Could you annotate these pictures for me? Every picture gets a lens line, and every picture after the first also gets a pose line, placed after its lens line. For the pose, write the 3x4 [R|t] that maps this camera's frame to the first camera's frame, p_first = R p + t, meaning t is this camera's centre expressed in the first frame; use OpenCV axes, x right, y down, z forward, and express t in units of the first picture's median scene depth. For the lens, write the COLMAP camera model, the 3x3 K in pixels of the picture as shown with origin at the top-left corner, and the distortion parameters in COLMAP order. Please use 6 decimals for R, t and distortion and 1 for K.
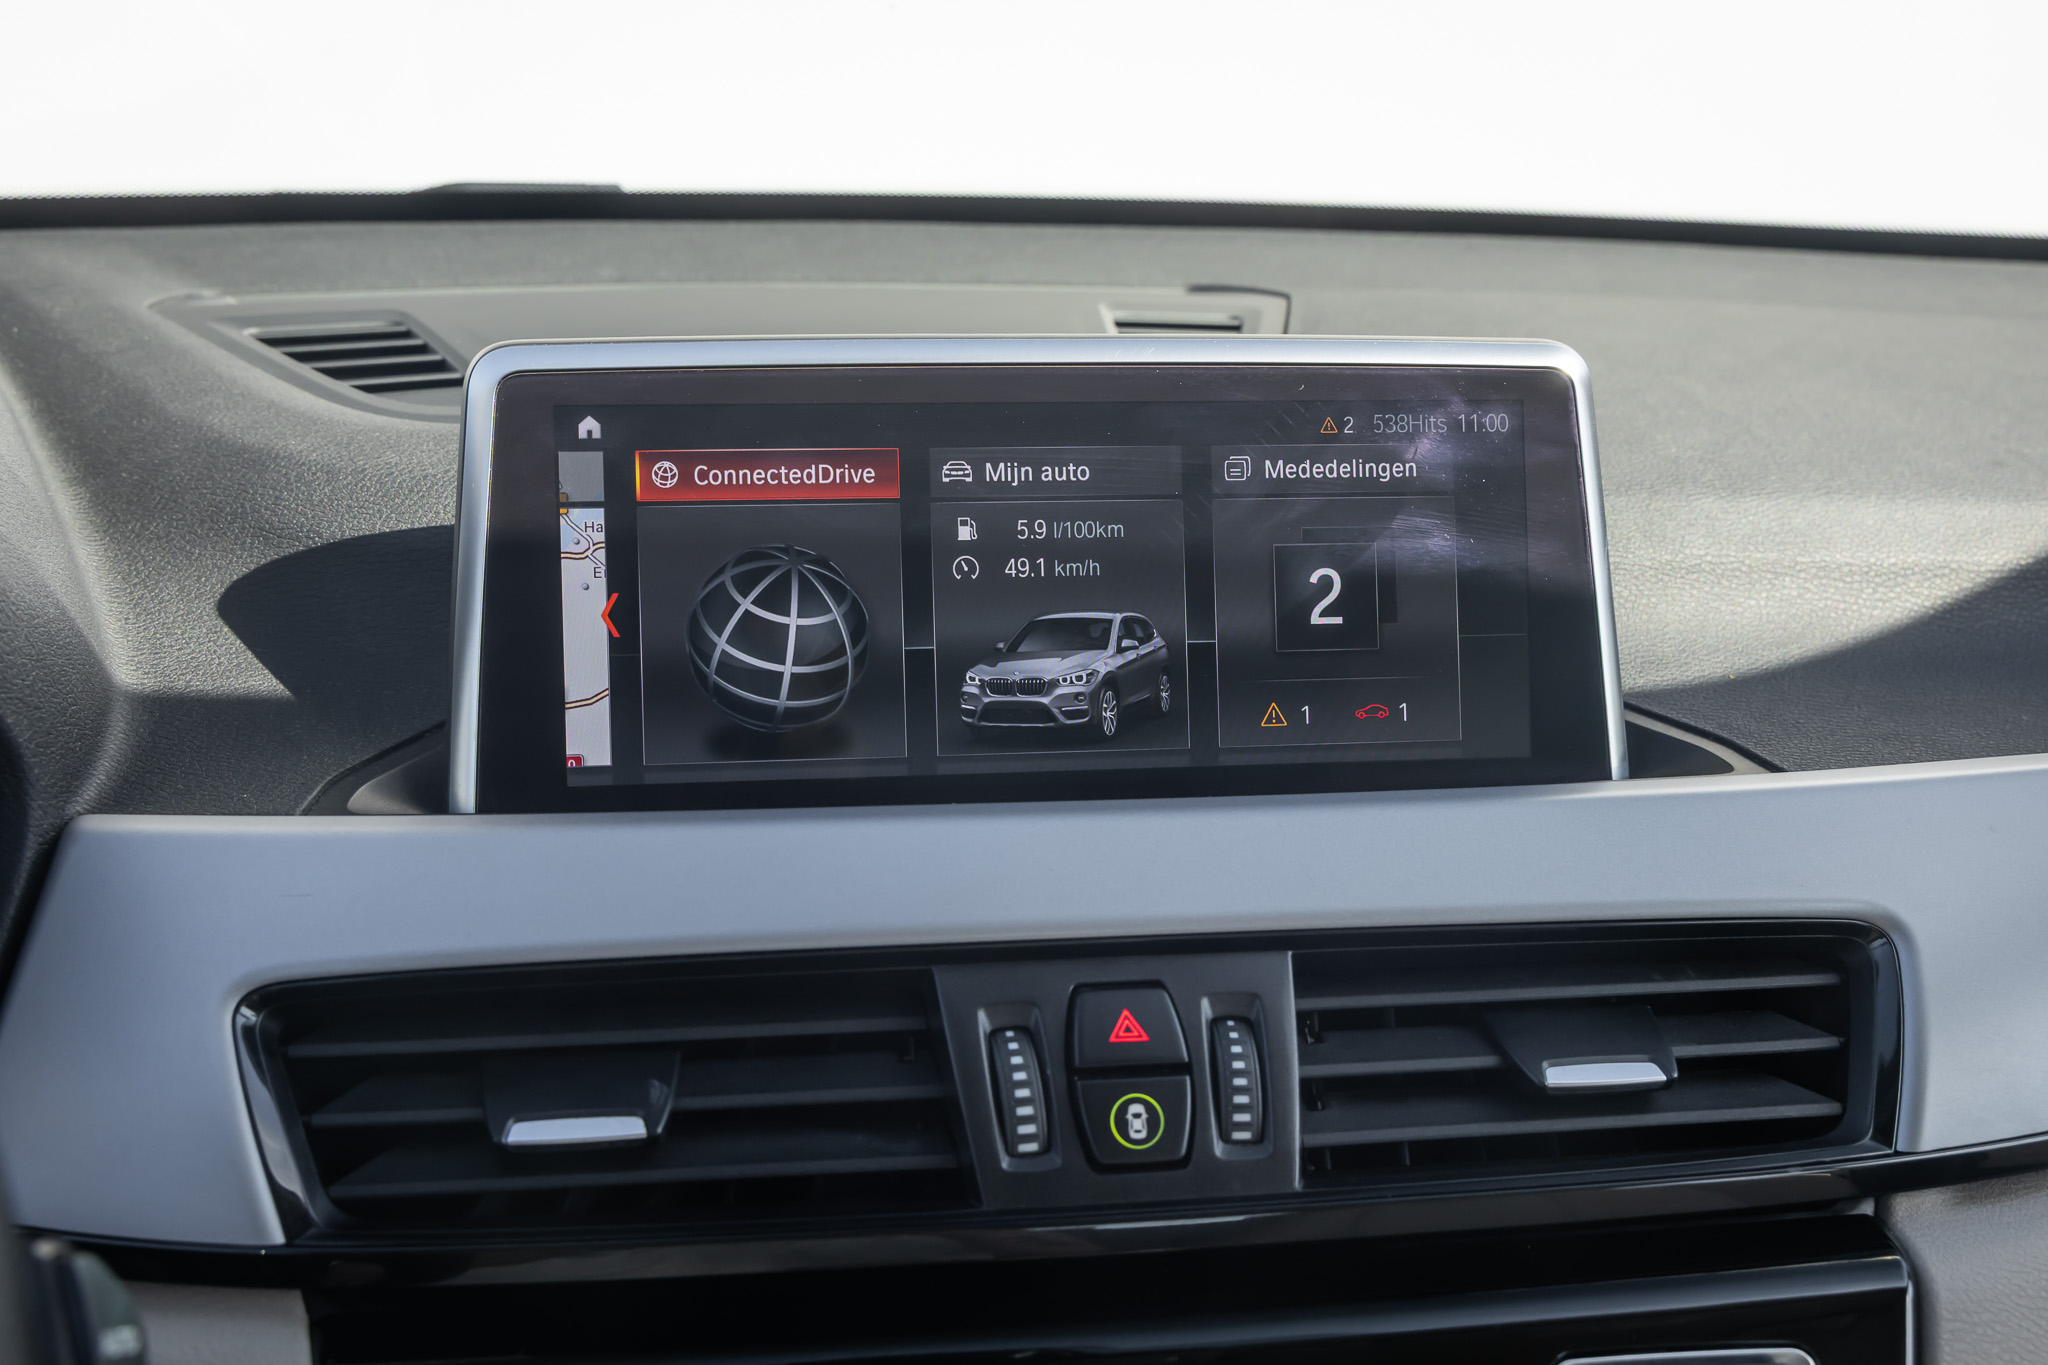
lens RADIAL K [[2315.4, 0, 1021.9], [0, 2315.4, 682.9], [0, 0, 1]] dist [0.023888, 0.000000]
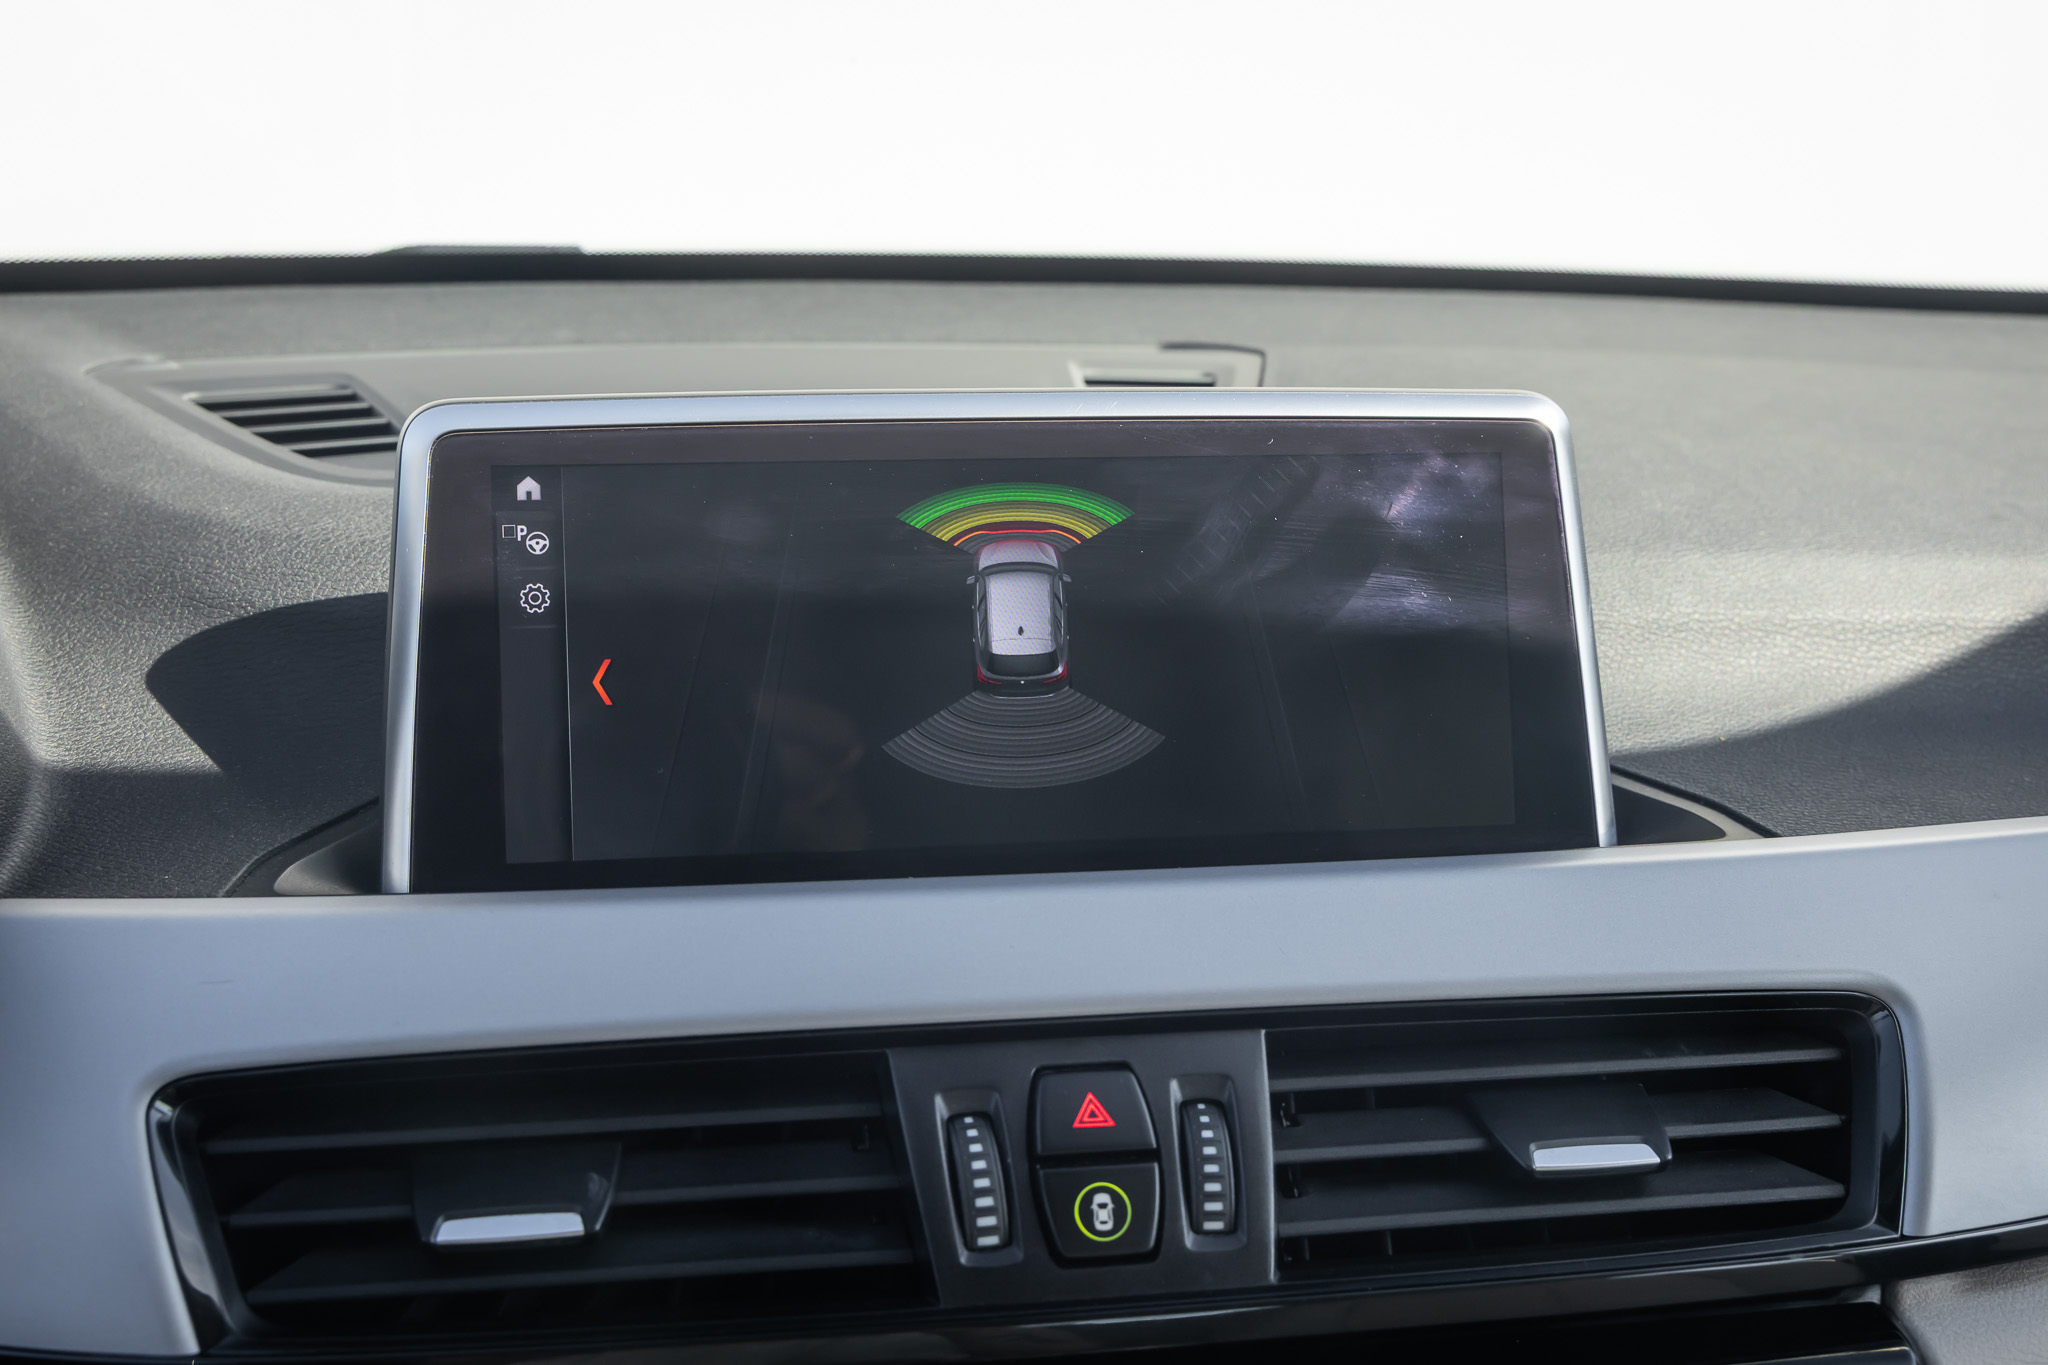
lens RADIAL K [[2315.4, 0, 1023.4], [0, 2315.4, 701.7], [0, 0, 1]] dist [0.023888, 0.000000]
pose [[0.999956, -0.008880, 0.003129, 0.015056], [0.008948, 0.999708, -0.022458, 0.001308], [-0.002929, 0.022485, 0.999743, 0.043929]]
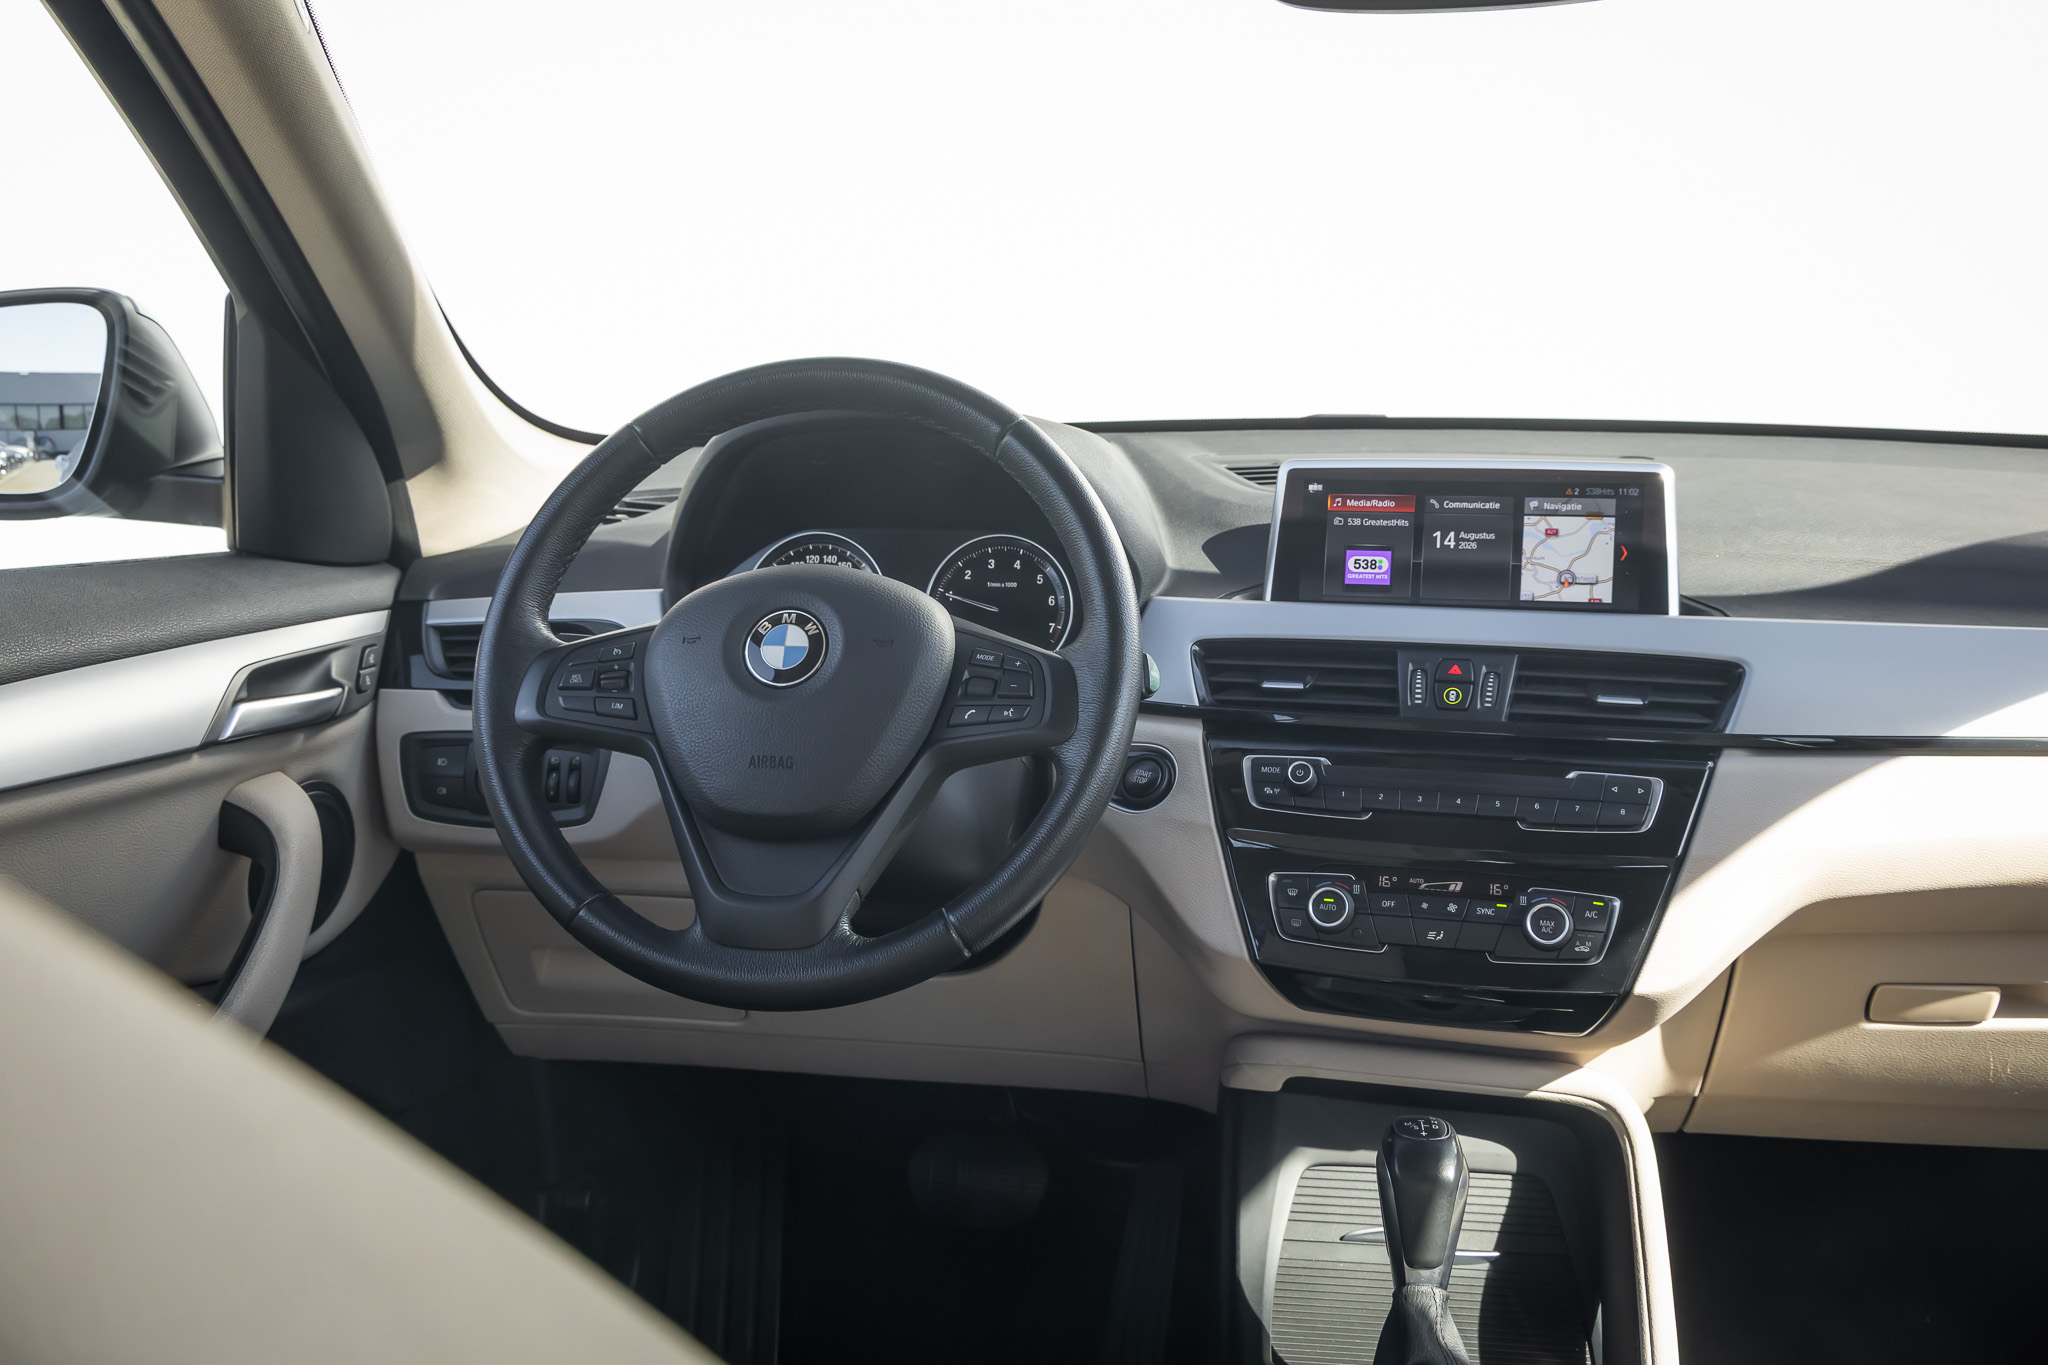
lens RADIAL K [[2065.2, 0, 1036.0], [0, 2065.2, 658.3], [0, 0, 1]] dist [0.027616, 0.000000]
pose [[0.903108, 0.046338, -0.426905, 0.698019], [-0.089683, 0.992590, -0.081983, 0.395746], [0.419943, 0.112326, 0.900573, -1.699844]]
